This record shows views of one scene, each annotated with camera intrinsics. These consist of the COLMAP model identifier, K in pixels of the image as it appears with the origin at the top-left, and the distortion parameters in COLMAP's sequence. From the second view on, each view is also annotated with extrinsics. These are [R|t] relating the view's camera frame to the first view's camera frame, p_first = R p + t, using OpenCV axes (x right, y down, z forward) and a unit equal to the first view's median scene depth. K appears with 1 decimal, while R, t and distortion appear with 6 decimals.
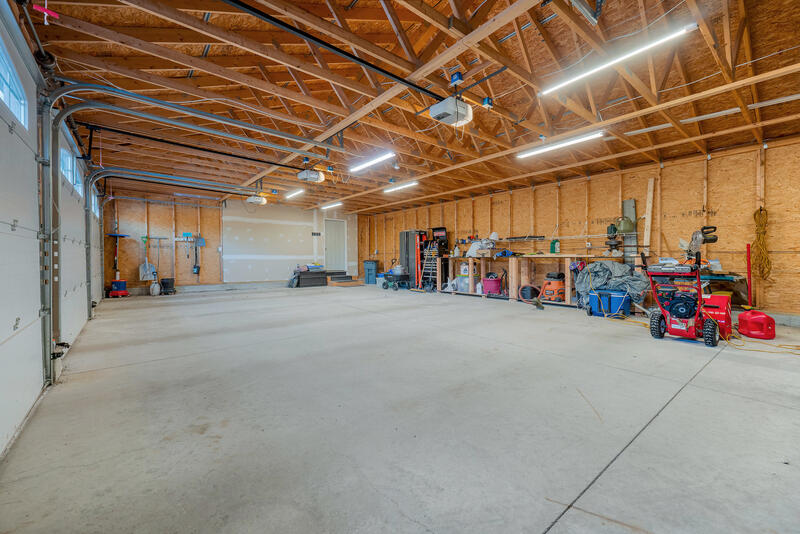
lens RADIAL K [[327.6, 0, 397.0], [0, 327.6, 257.3], [0, 0, 1]] dist [0.021619, -0.000052]
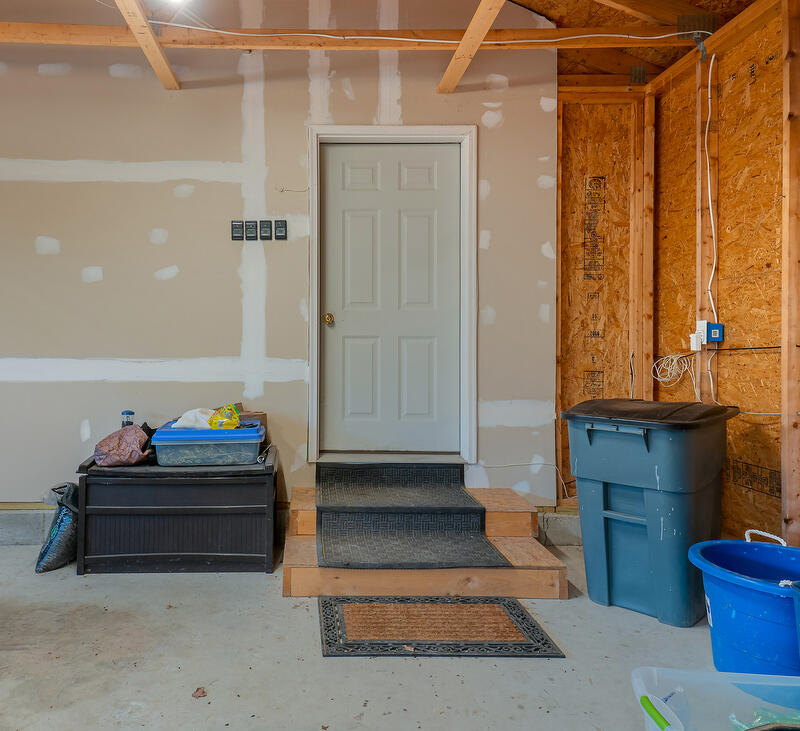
lens RADIAL K [[480.8, 0, 400.0], [0, 480.8, 365.5], [0, 0, 1]] dist [0.002695, 0.000587]
pose [[0.768462, 0.009693, -0.639822, -0.031854], [-0.005000, 0.999946, 0.009144, -0.004341], [0.639876, -0.003828, 0.768469, 0.712001]]
